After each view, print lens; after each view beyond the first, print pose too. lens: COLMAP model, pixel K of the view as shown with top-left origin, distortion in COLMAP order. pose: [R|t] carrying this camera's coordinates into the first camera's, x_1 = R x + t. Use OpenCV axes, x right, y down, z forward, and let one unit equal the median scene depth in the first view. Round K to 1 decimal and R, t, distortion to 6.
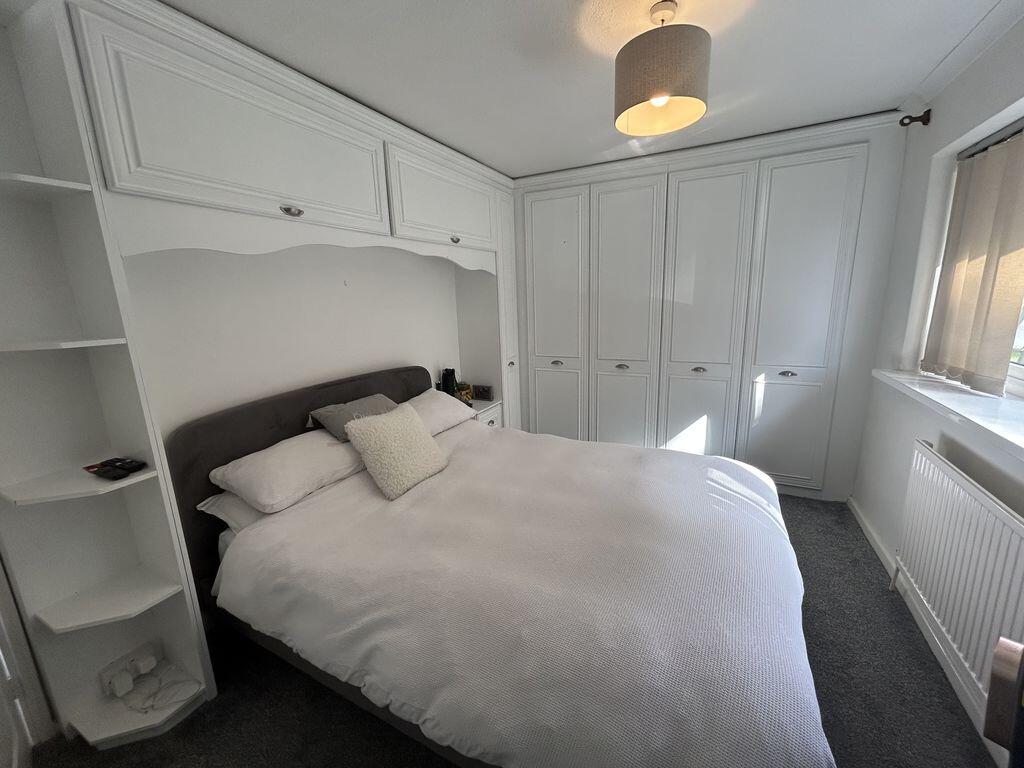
lens RADIAL K [[416.7, 0, 510.7], [0, 416.7, 386.3], [0, 0, 1]] dist [0.001314, 0.000190]
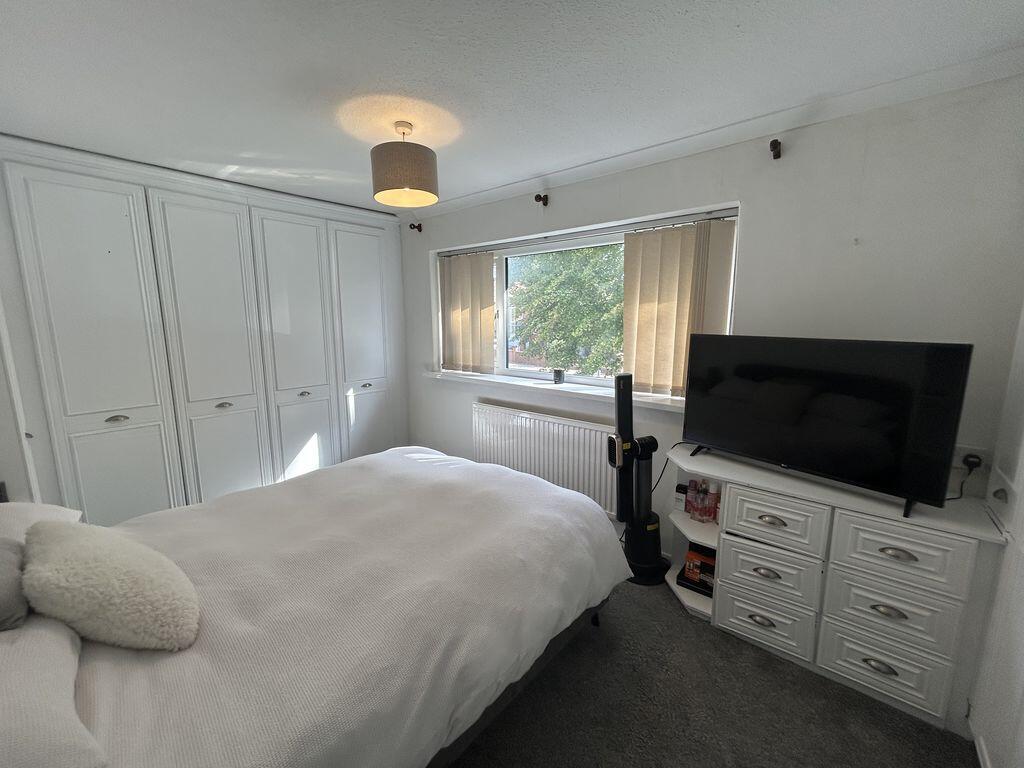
lens RADIAL K [[416.7, 0, 510.7], [0, 416.7, 386.3], [0, 0, 1]] dist [0.001314, 0.000190]
pose [[0.235597, -0.127980, 0.963387, -0.525649], [0.200884, 0.976296, 0.080569, -0.043130], [-0.950862, 0.174548, 0.255722, 0.230592]]
